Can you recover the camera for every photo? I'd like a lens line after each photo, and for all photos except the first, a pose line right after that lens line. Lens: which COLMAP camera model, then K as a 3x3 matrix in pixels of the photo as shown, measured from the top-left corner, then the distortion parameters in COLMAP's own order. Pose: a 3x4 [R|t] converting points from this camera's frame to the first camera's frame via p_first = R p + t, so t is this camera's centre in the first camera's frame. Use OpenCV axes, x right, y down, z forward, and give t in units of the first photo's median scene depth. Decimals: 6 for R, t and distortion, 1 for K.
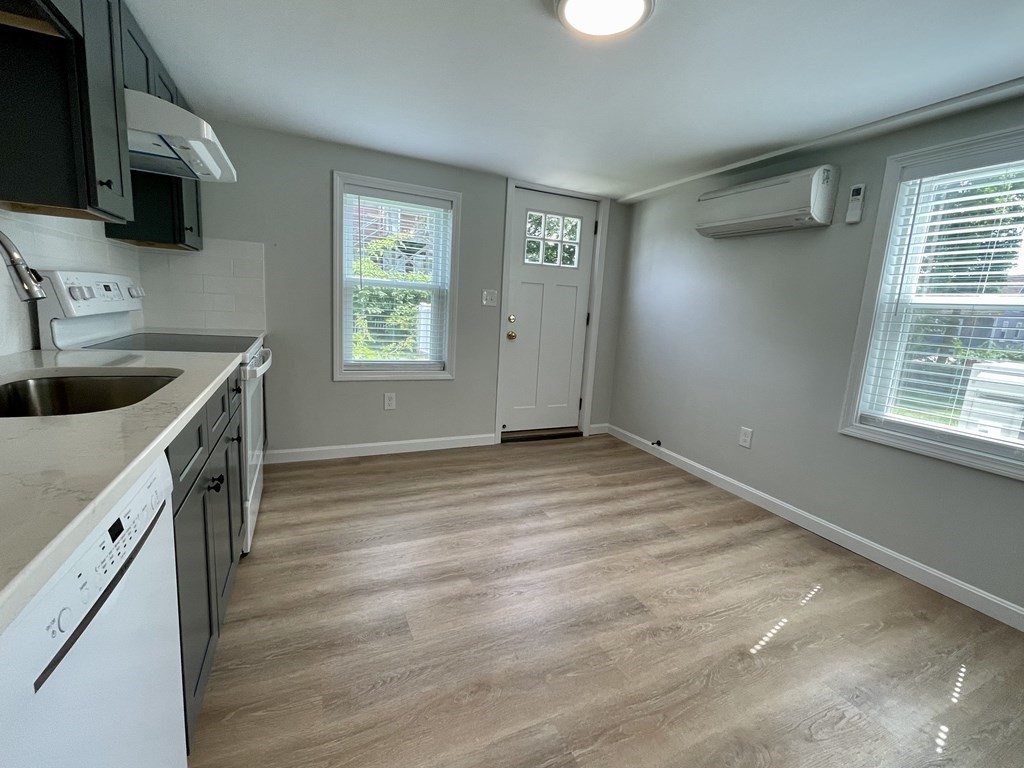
lens RADIAL K [[467.5, 0, 512.0], [0, 467.5, 384.0], [0, 0, 1]] dist [0.013712, 0.000248]
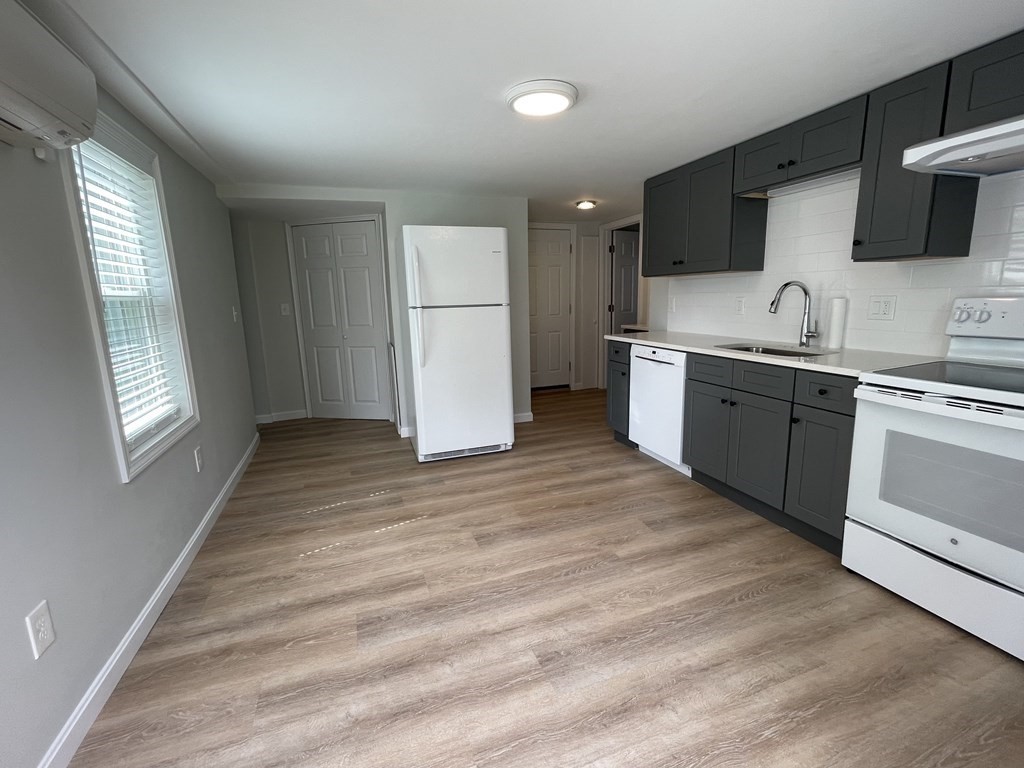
lens RADIAL K [[440.7, 0, 524.4], [0, 440.7, 382.7], [0, 0, 1]] dist [-0.000386, 0.000058]
pose [[-0.997585, -0.048025, 0.050180, 0.090486], [-0.026579, 0.931404, 0.363015, -0.315221], [-0.064171, 0.360805, -0.930431, 1.669142]]
